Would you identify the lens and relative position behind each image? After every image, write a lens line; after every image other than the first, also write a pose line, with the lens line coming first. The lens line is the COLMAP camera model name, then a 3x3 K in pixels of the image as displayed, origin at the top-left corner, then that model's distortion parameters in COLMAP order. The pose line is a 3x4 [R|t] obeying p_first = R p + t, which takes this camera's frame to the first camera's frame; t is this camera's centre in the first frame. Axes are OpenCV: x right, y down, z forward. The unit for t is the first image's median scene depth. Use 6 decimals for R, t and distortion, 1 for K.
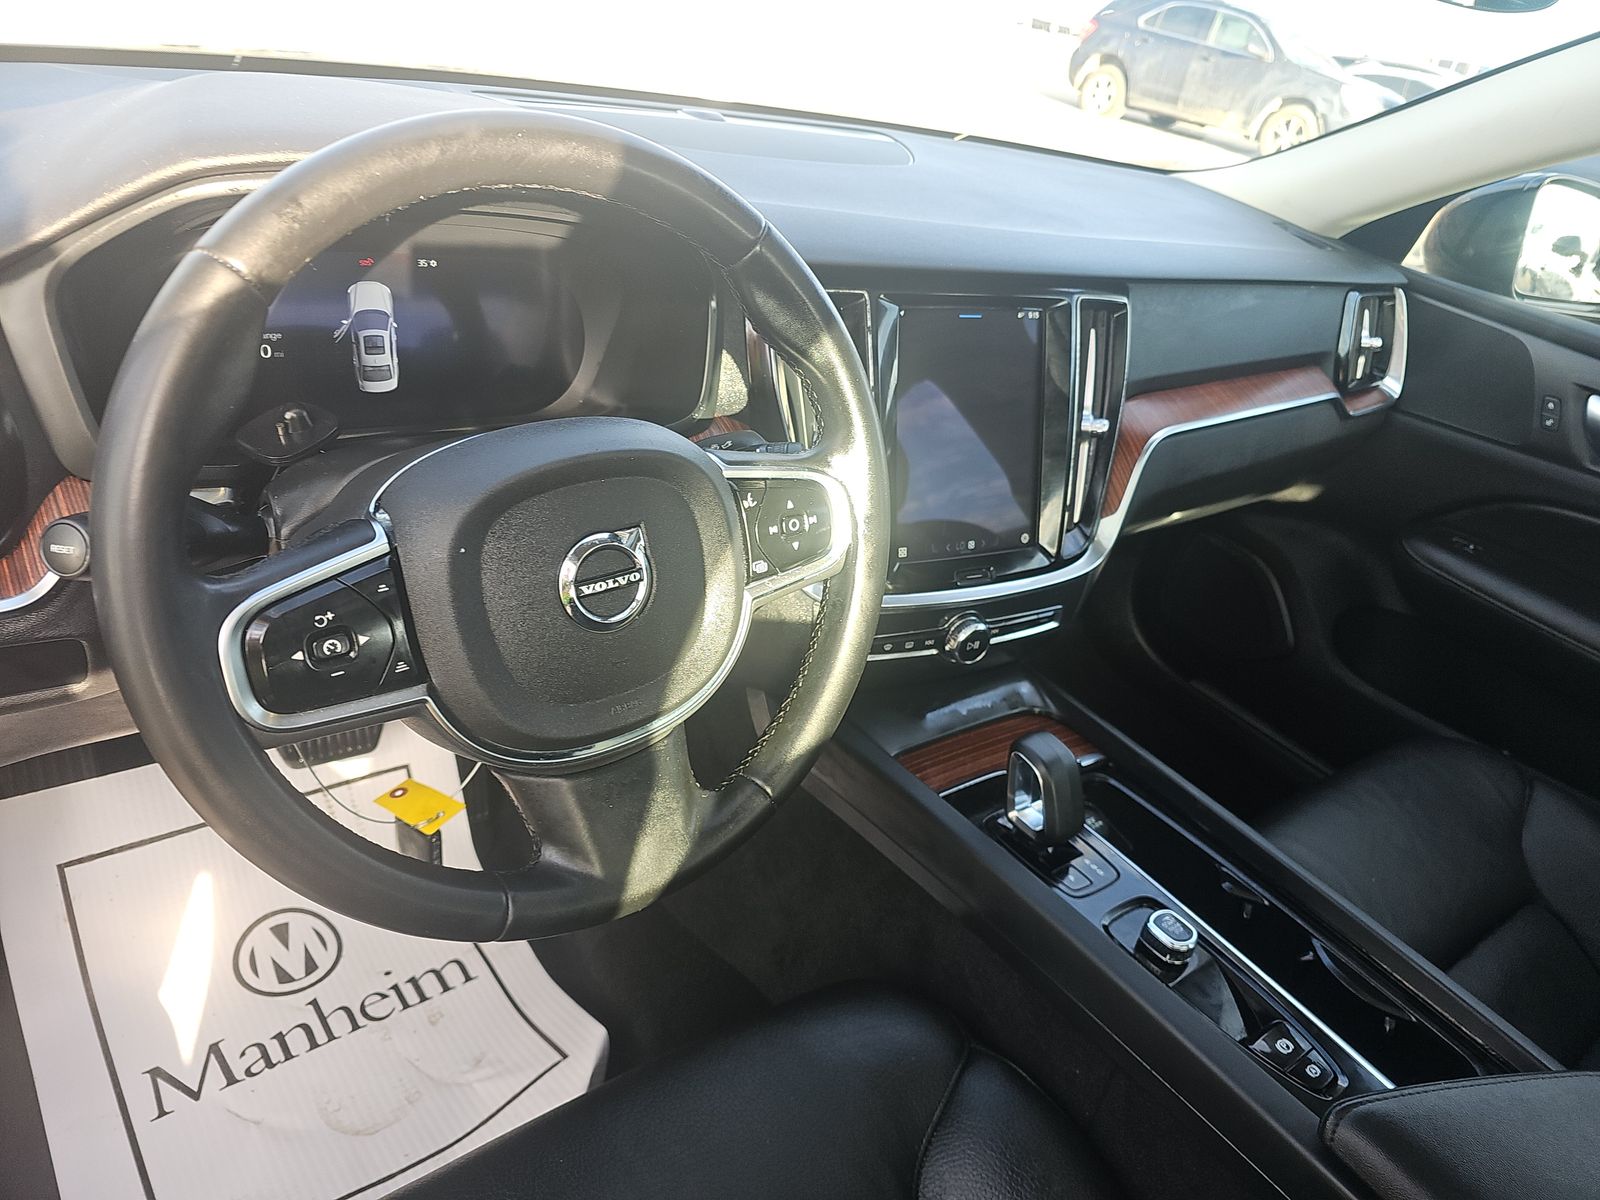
lens RADIAL K [[1073.3, 0, 800.0], [0, 1073.3, 600.0], [0, 0, 1]] dist [0.050398, -0.066872]
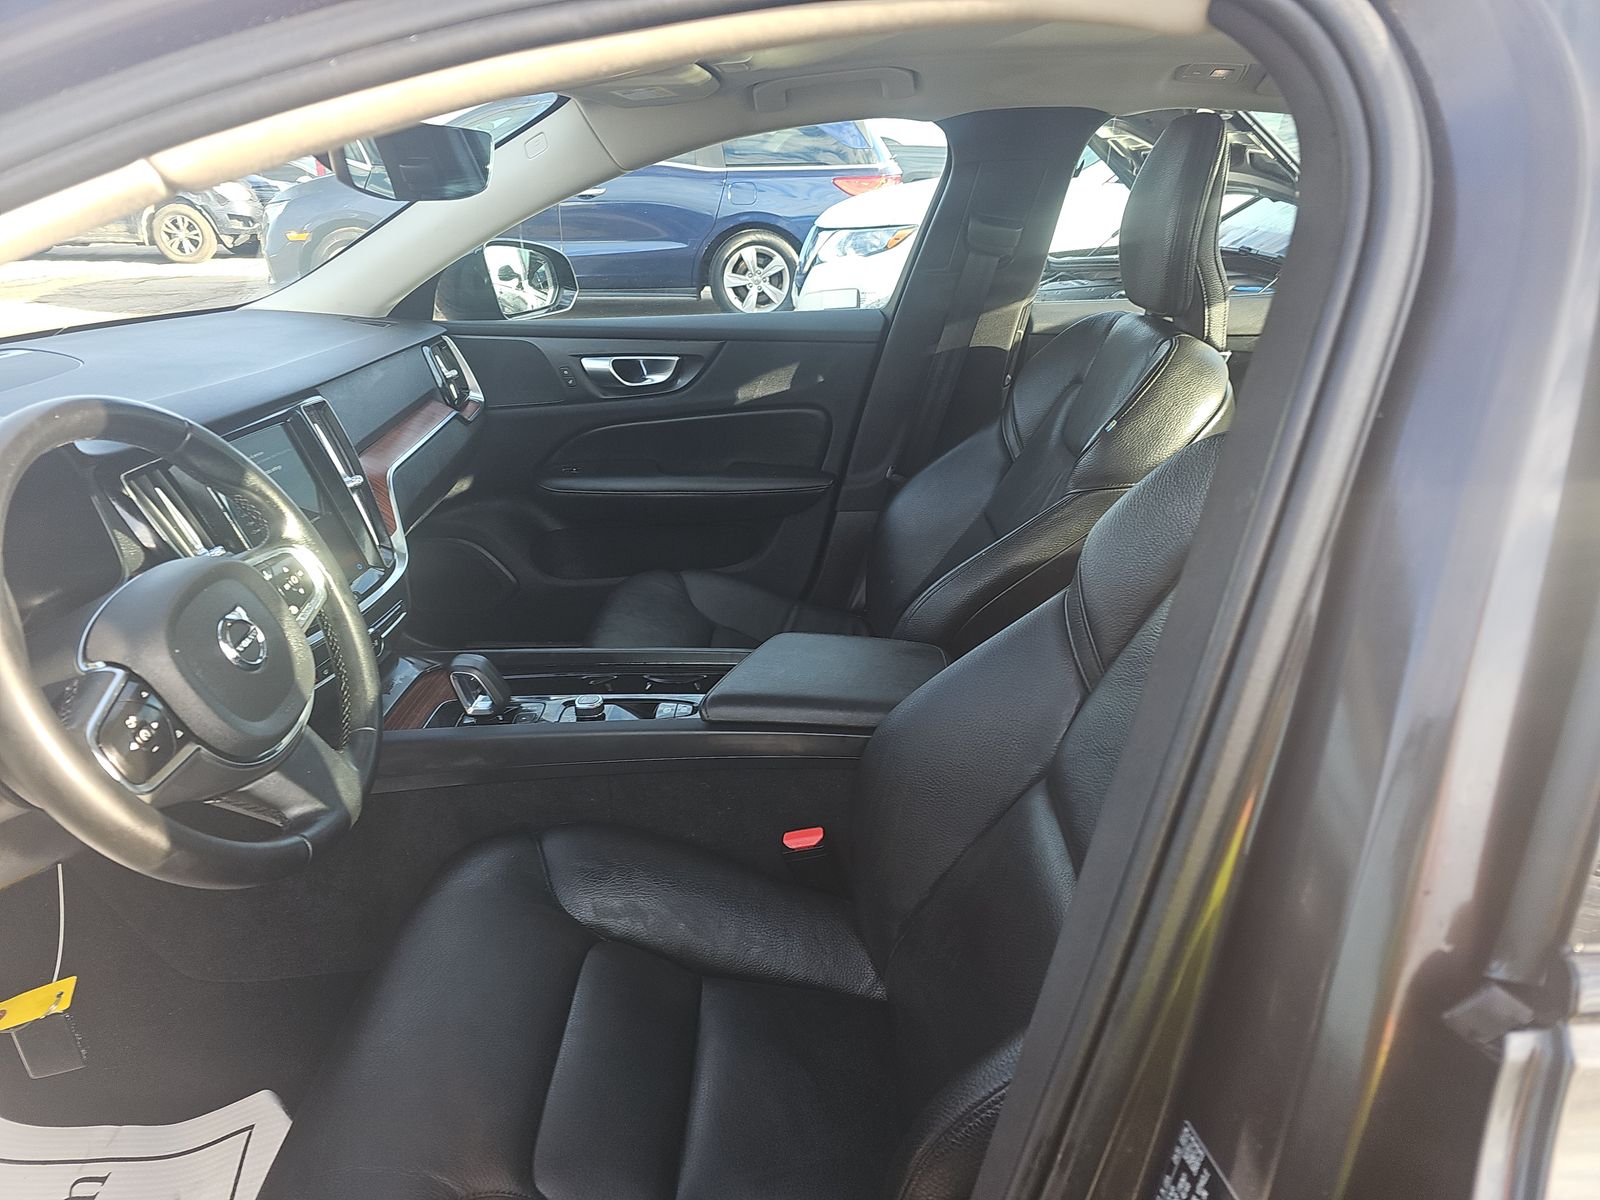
lens RADIAL K [[1065.4, 0, 800.0], [0, 1065.4, 600.0], [0, 0, 1]] dist [-0.007391, -0.002736]
pose [[0.594988, -0.462230, 0.657520, -0.292876], [0.497123, 0.854469, 0.150838, 0.043715], [-0.631552, 0.237121, 0.738184, -0.303120]]
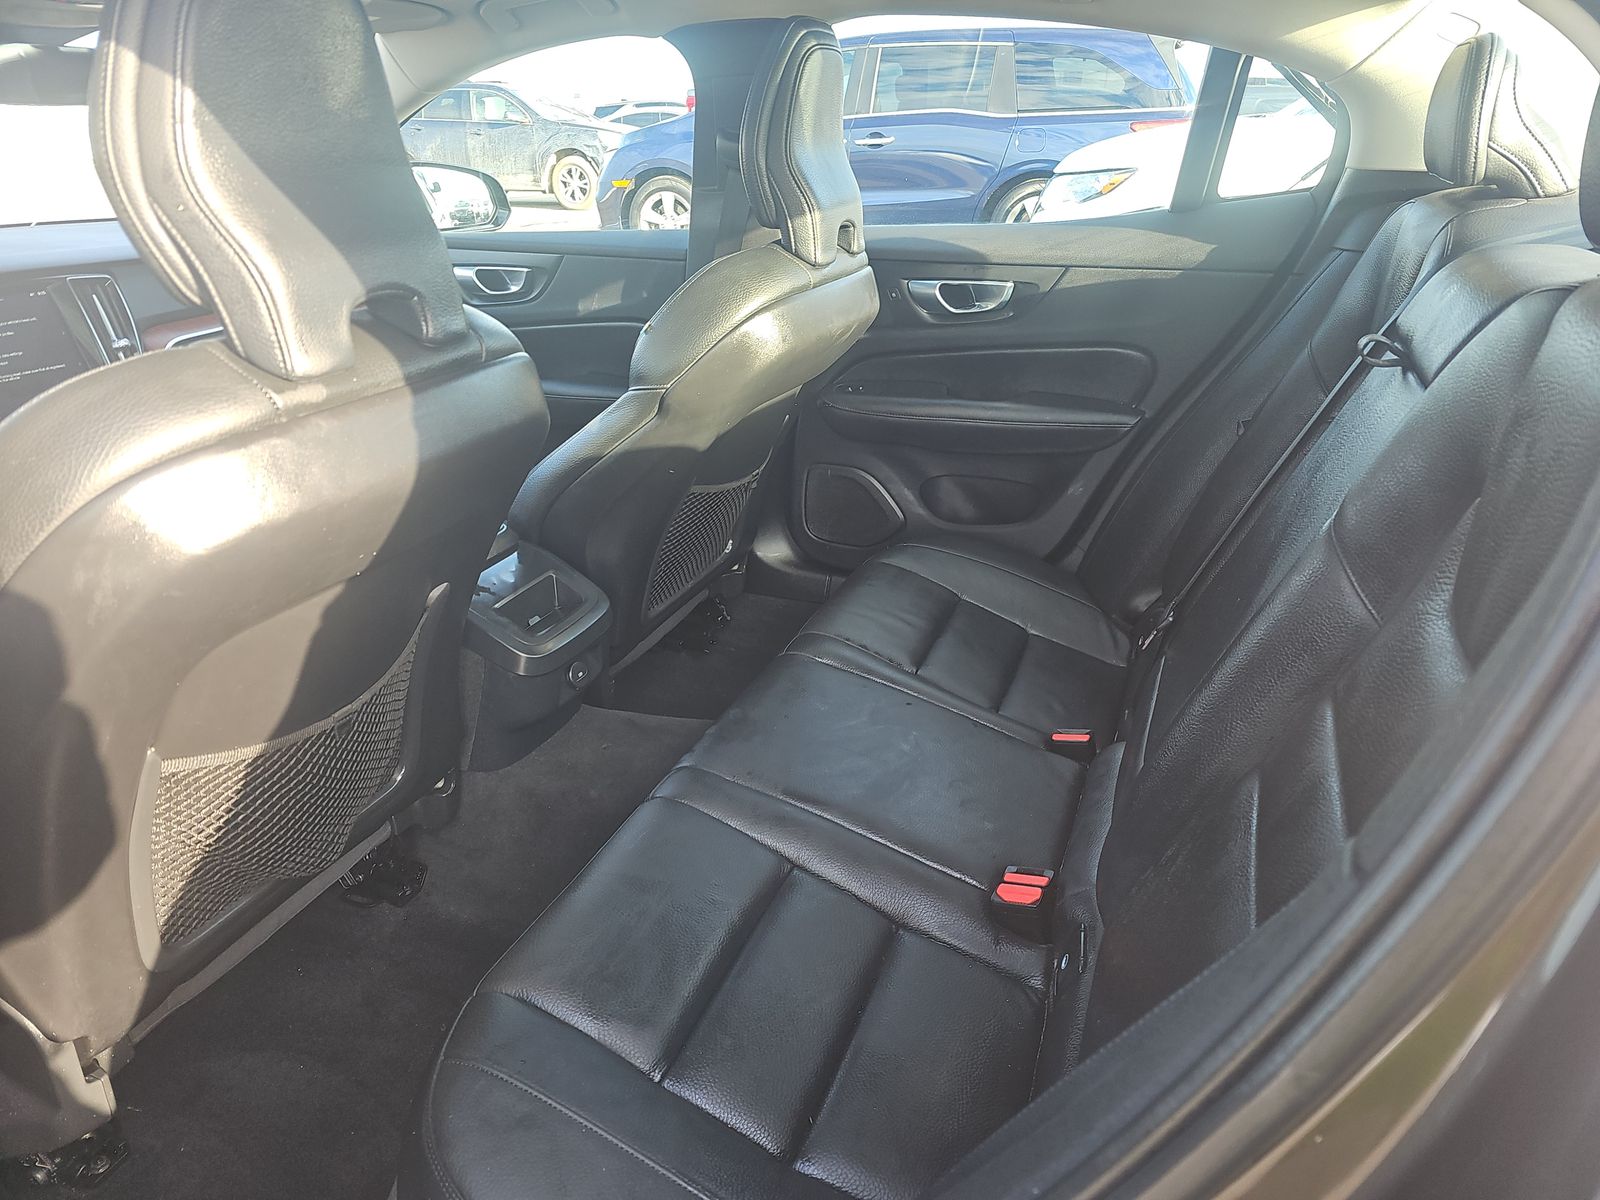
lens RADIAL K [[1073.3, 0, 800.0], [0, 1073.3, 600.0], [0, 0, 1]] dist [0.050398, -0.066872]
pose [[0.824034, -0.388551, 0.412305, 0.234339], [0.414466, 0.909607, 0.028851, 0.505373], [-0.386246, 0.147112, 0.910589, -0.797169]]
